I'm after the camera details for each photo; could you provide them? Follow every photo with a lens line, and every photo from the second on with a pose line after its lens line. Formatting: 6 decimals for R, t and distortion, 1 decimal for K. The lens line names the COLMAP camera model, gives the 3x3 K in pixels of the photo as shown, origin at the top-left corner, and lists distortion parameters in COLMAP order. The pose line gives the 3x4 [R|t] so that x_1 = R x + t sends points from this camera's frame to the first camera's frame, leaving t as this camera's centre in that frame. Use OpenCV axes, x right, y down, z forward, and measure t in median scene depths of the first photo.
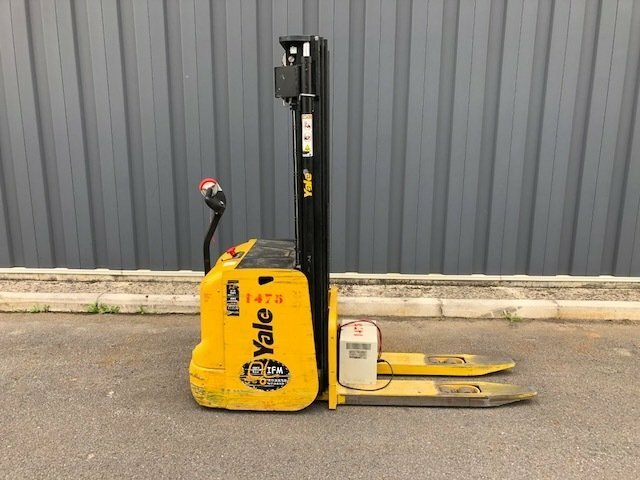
lens RADIAL K [[521.2, 0, 320.7], [0, 521.2, 227.5], [0, 0, 1]] dist [0.020638, -0.007922]
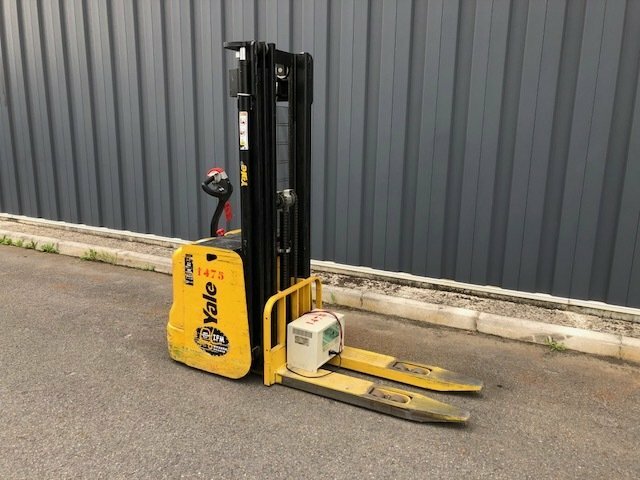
lens RADIAL K [[516.5, 0, 319.2], [0, 516.5, 225.6], [0, 0, 1]] dist [0.017321, -0.005471]
pose [[0.901591, 0.092692, -0.422542, 0.458611], [-0.093511, 0.995440, 0.018839, -0.009065], [0.422361, 0.022527, 0.906148, 0.059733]]
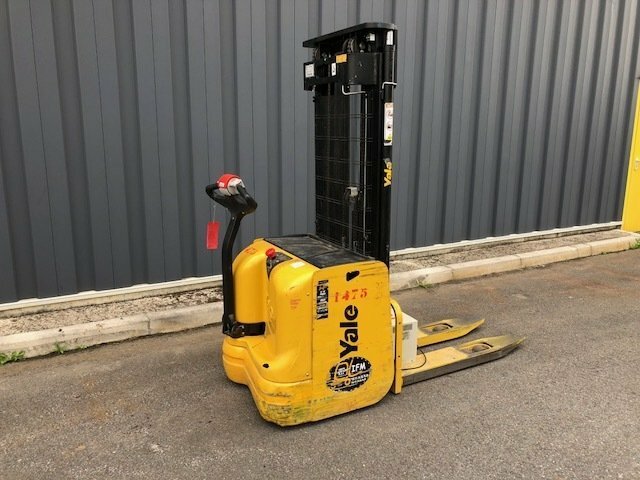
lens RADIAL K [[521.2, 0, 319.7], [0, 521.2, 219.5], [0, 0, 1]] dist [0.009138, 0.002772]
pose [[0.862343, -0.090509, 0.498170, -0.497491], [0.091120, 0.995571, 0.023146, -0.022706], [-0.498058, 0.025433, 0.866771, 0.157394]]
